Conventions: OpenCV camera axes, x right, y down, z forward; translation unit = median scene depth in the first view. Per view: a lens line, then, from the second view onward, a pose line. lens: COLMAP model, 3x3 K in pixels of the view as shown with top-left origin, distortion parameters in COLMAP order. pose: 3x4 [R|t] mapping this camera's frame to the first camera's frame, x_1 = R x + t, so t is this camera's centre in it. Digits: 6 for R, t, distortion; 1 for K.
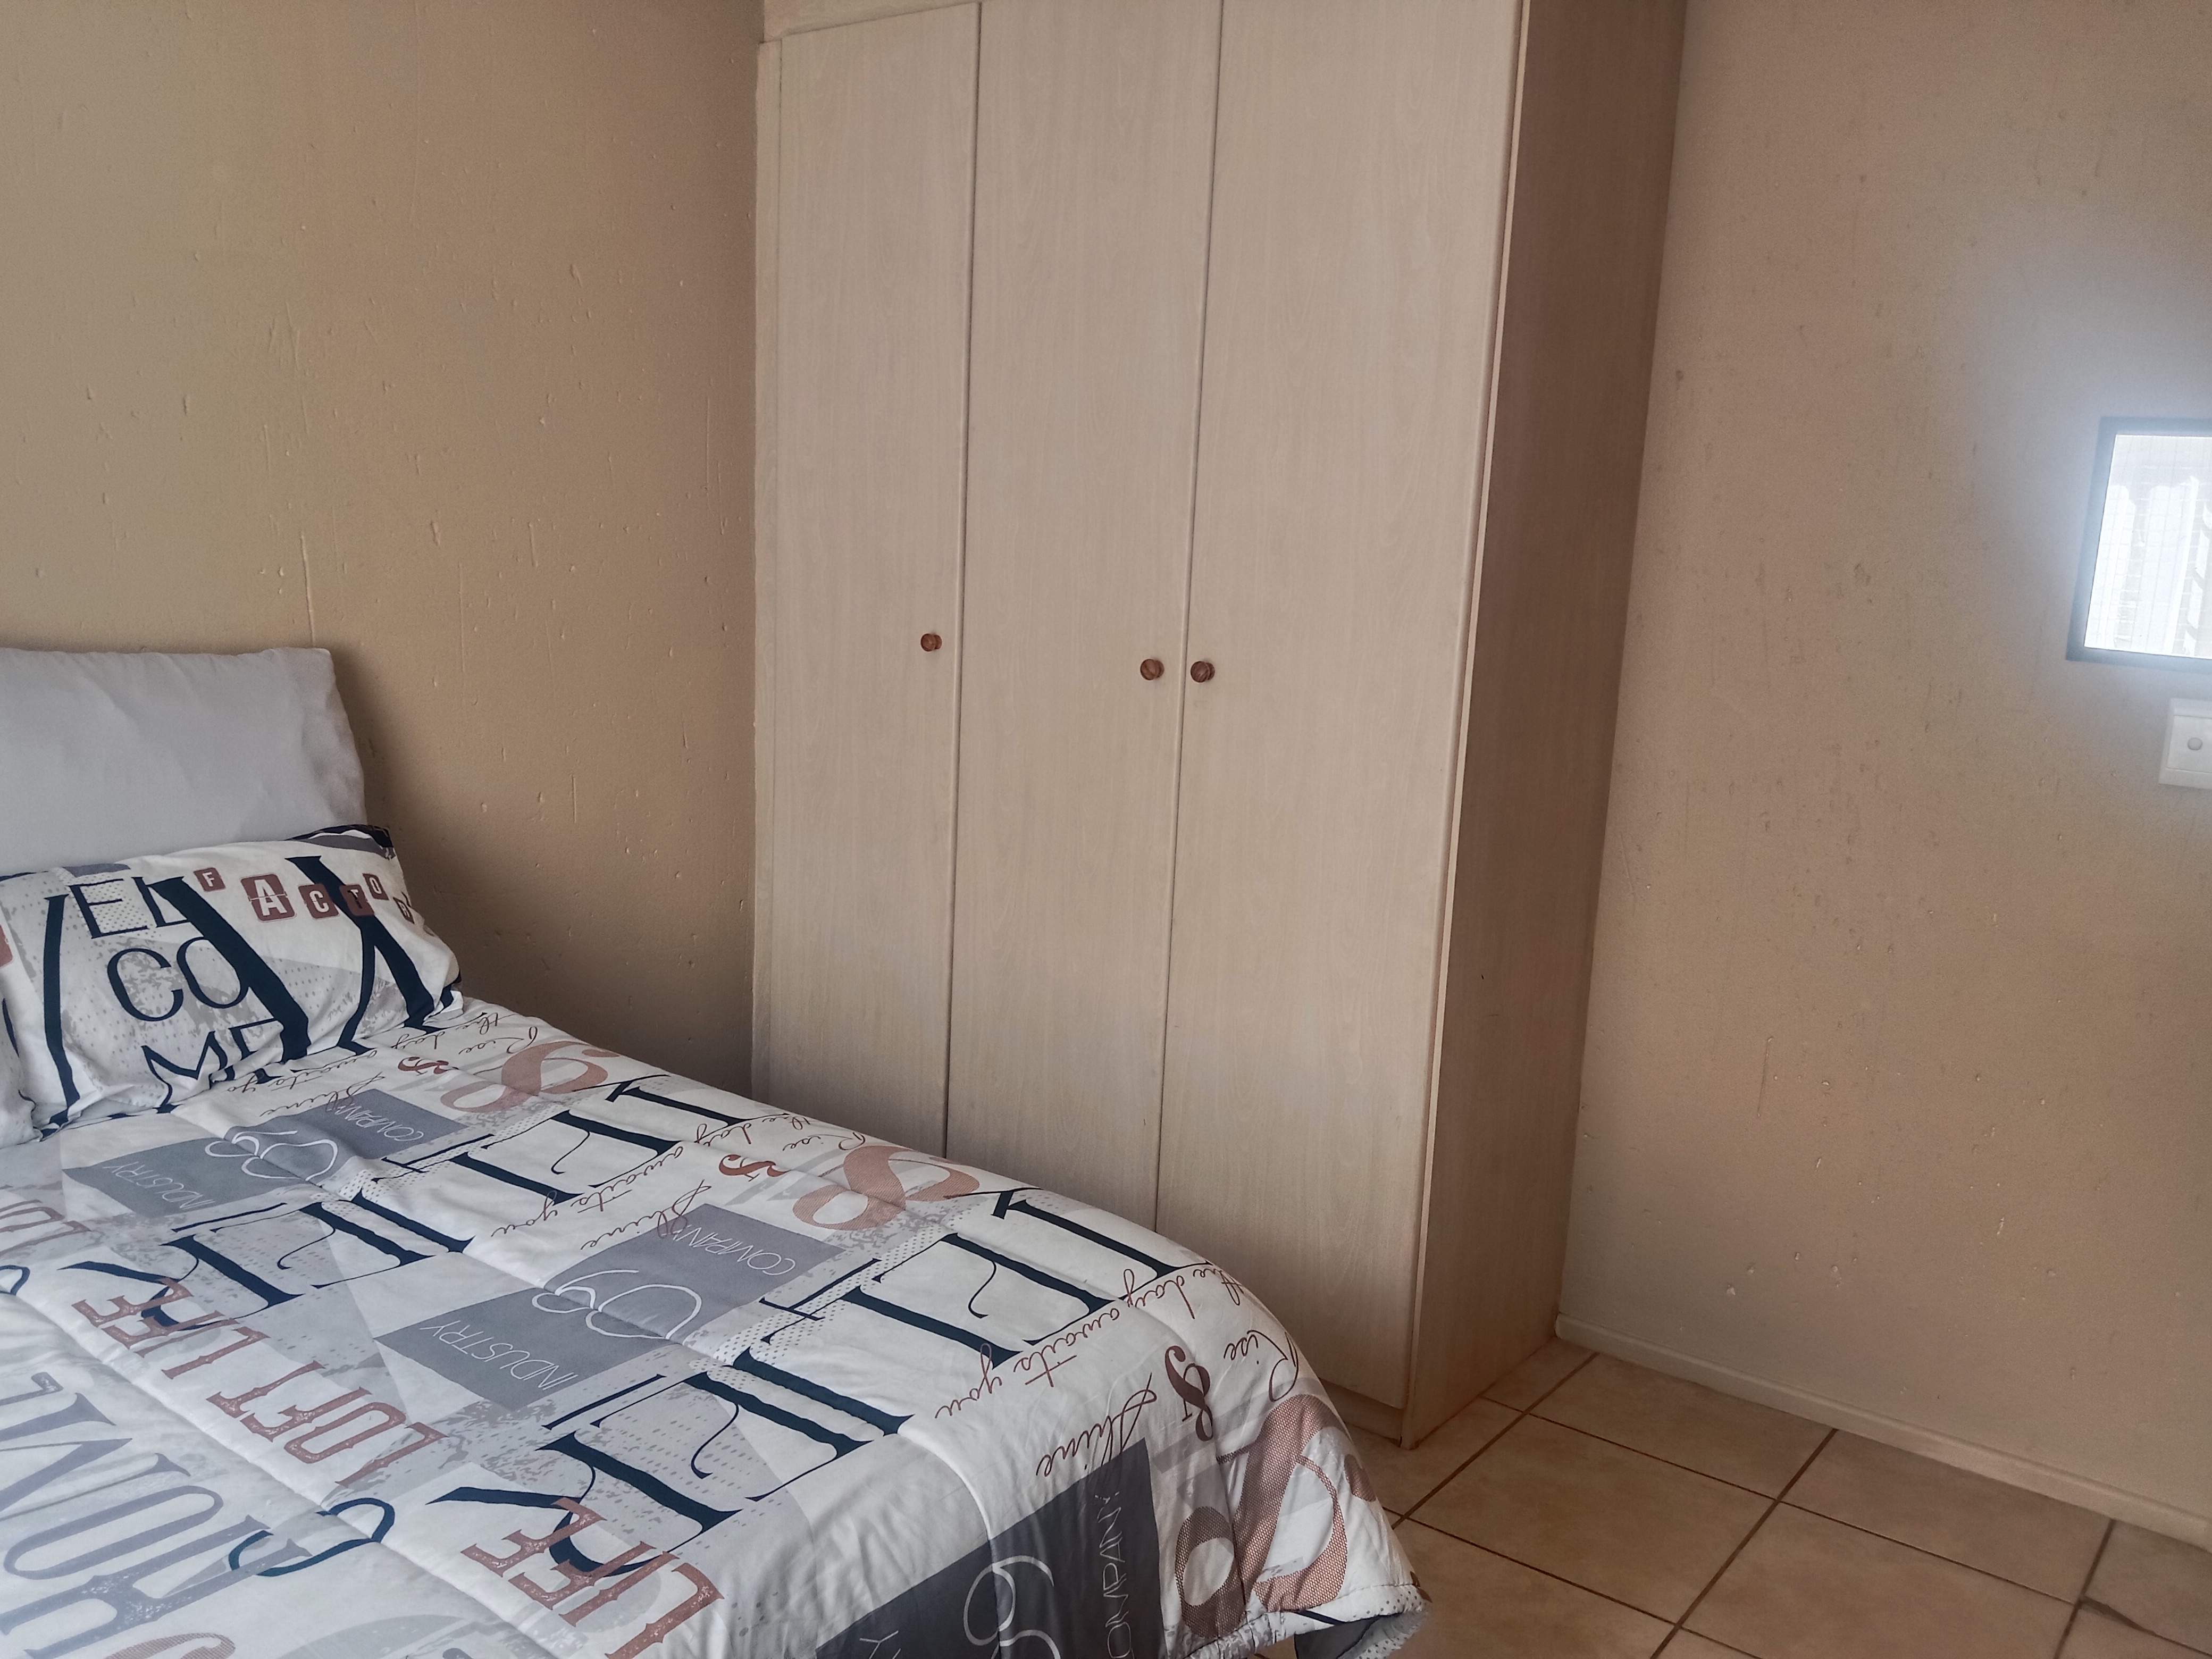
lens RADIAL K [[1788.3, 0, 1106.0], [0, 1788.3, 829.5], [0, 0, 1]] dist [0.060487, -0.144180]
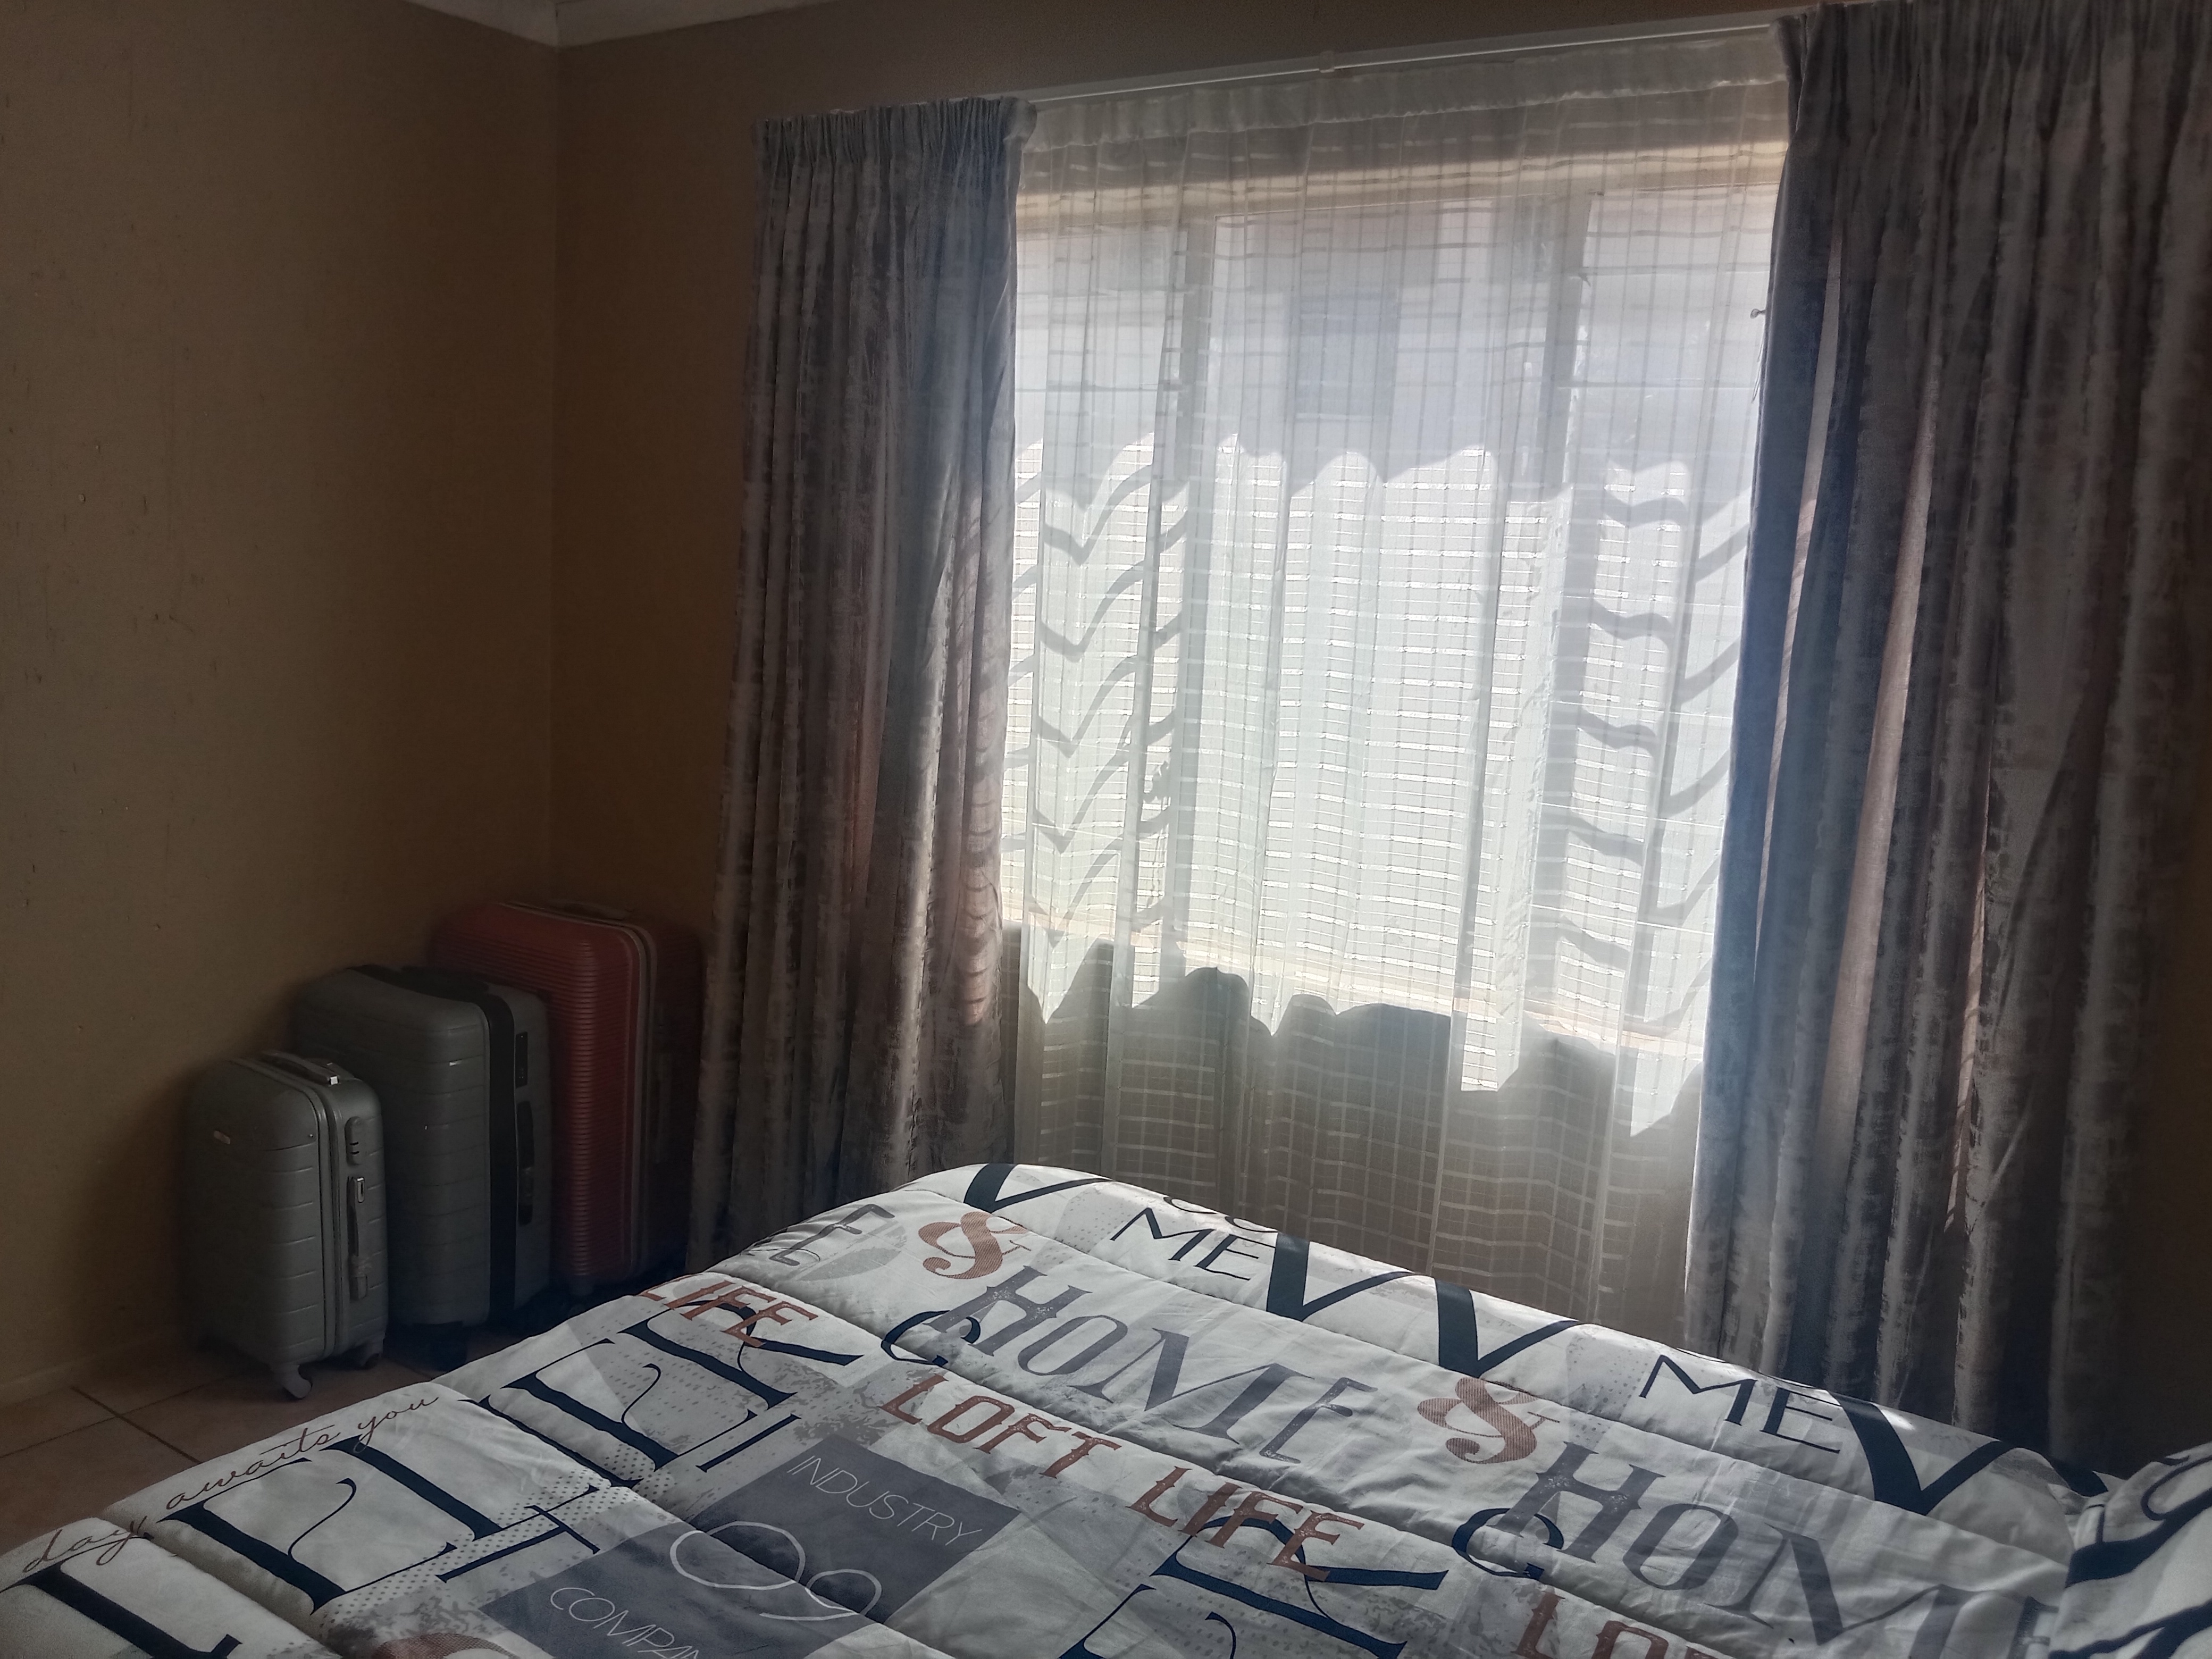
lens RADIAL K [[1788.3, 0, 1106.0], [0, 1788.3, 829.5], [0, 0, 1]] dist [0.060487, -0.144180]
pose [[-0.992655, -0.084737, -0.086346, -0.320048], [-0.108898, 0.936751, 0.332623, -0.343456], [0.052699, 0.339583, -0.939099, 1.653562]]
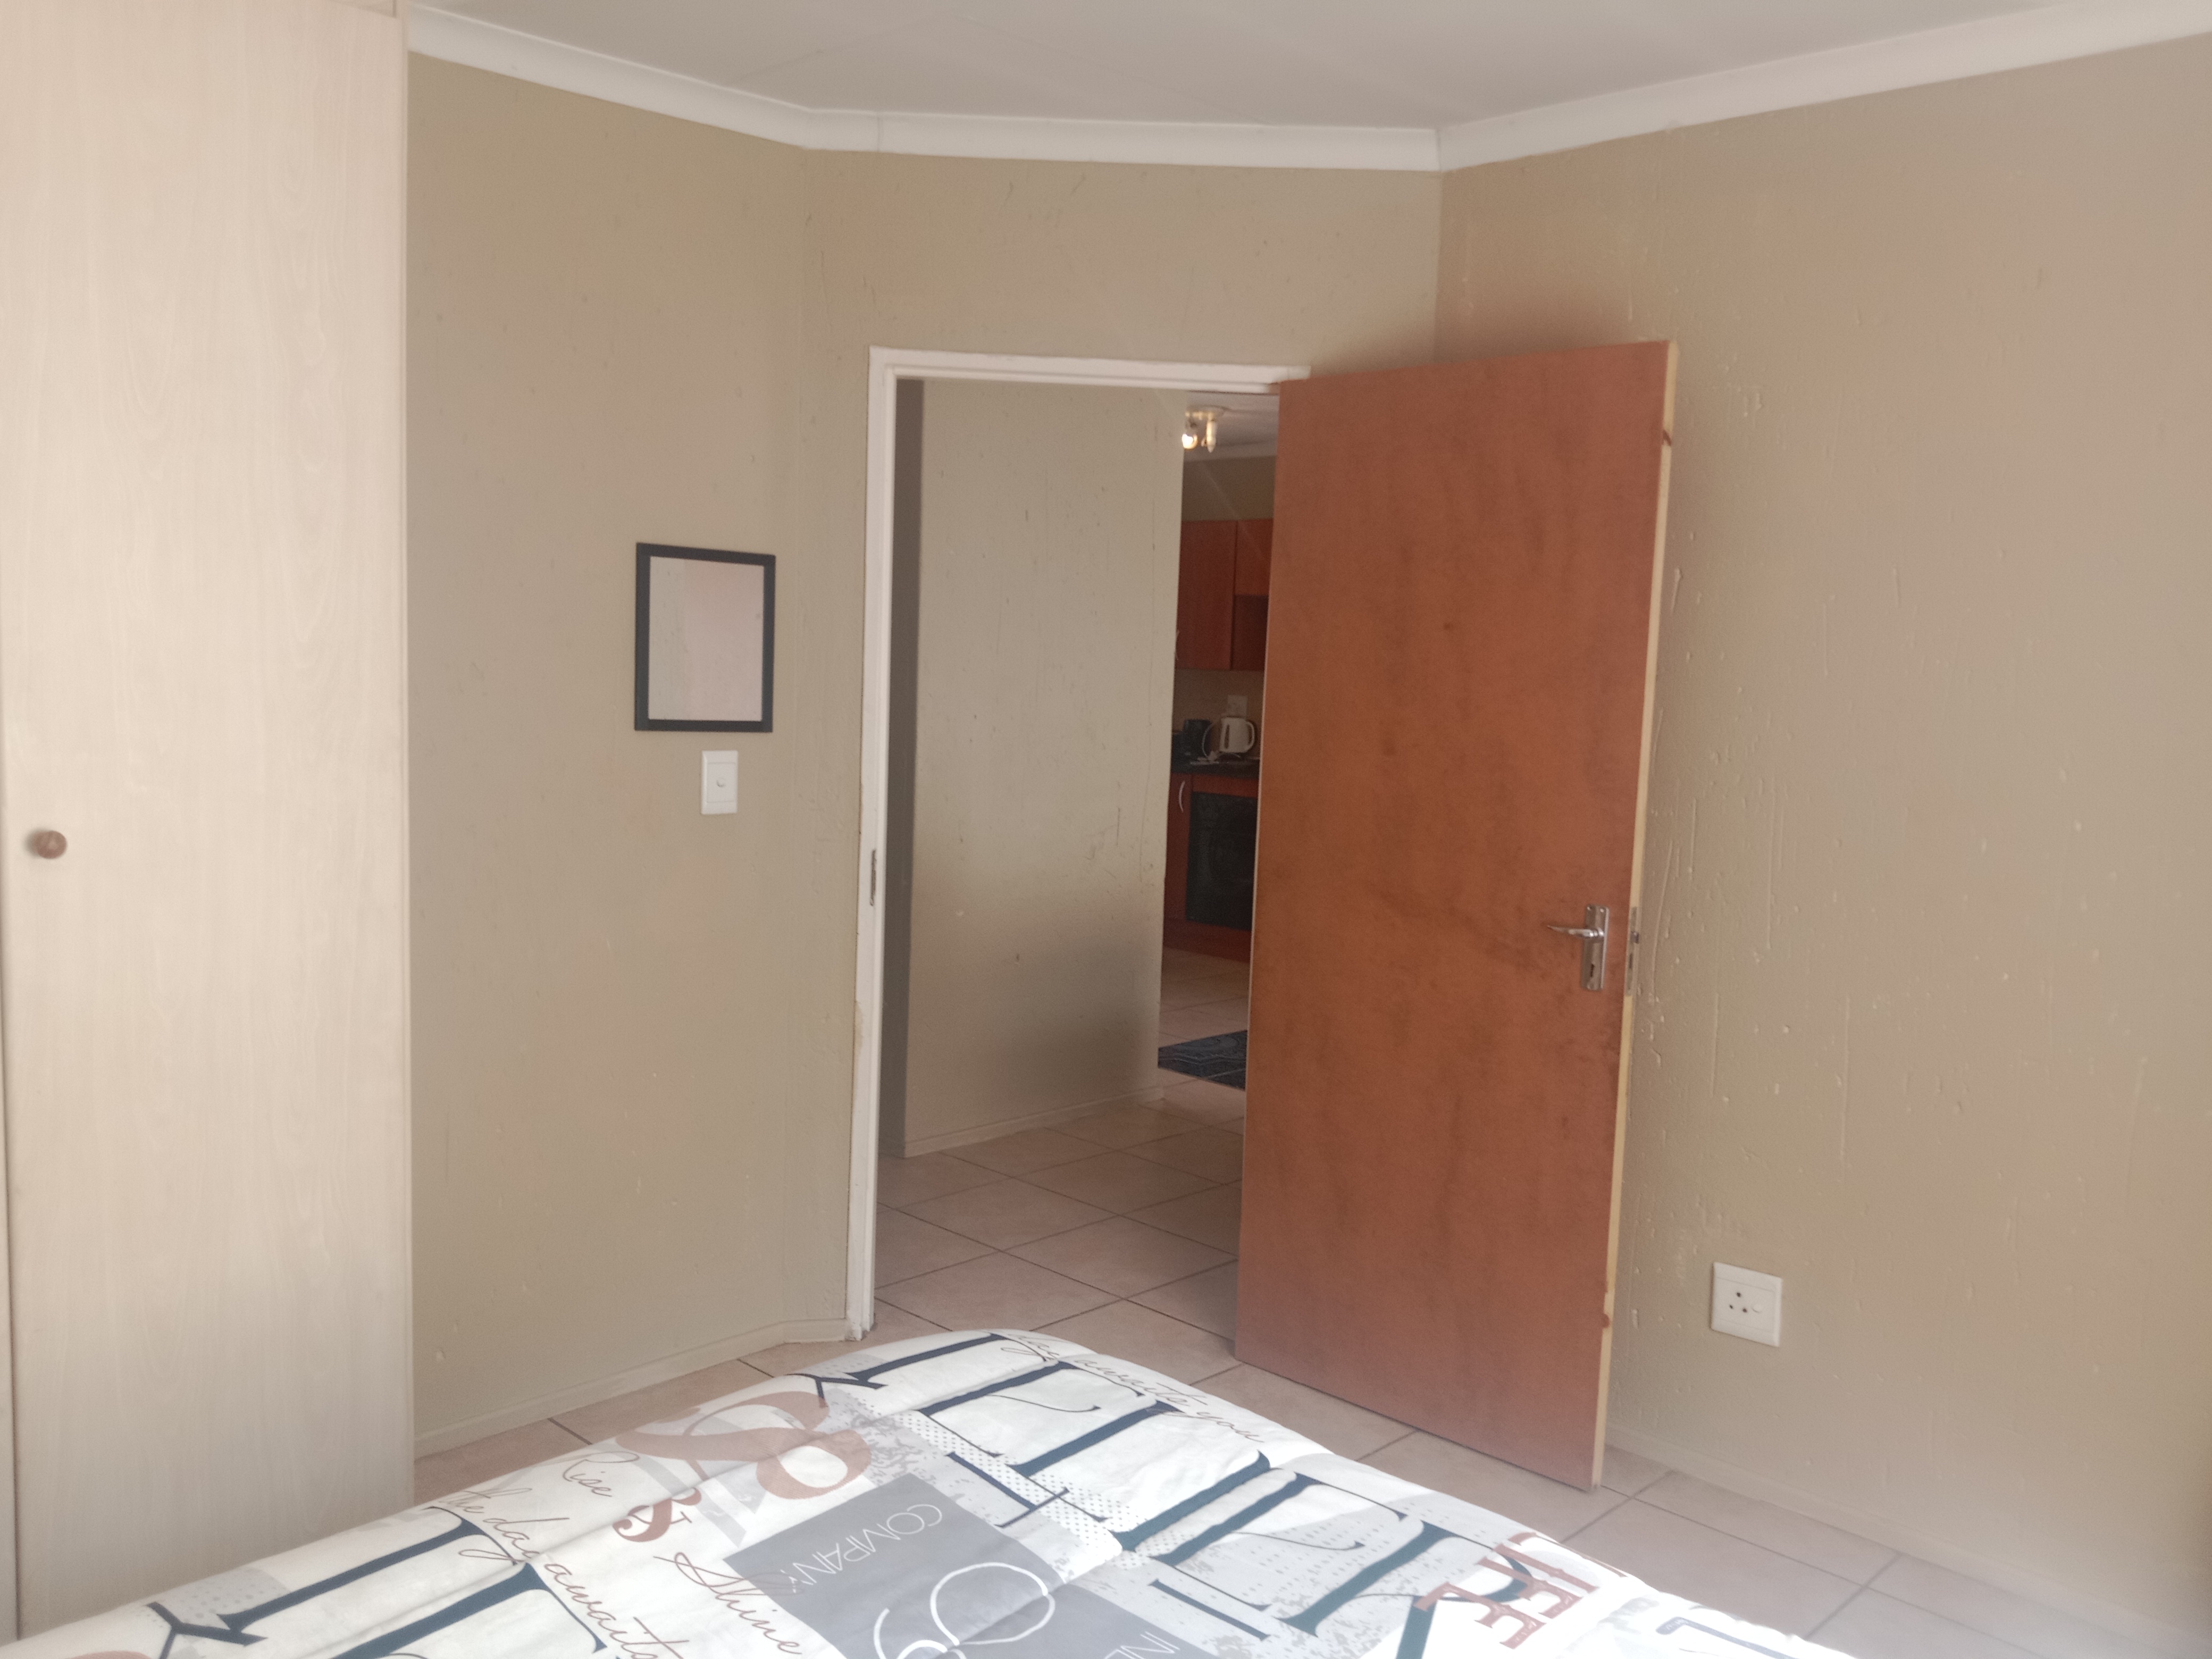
lens RADIAL K [[1788.3, 0, 1106.0], [0, 1788.3, 829.5], [0, 0, 1]] dist [0.060487, -0.144180]
pose [[0.103213, -0.137916, 0.985051, -1.033557], [0.156575, 0.980246, 0.120838, -0.190069], [-0.982258, 0.141763, 0.122769, 0.772577]]
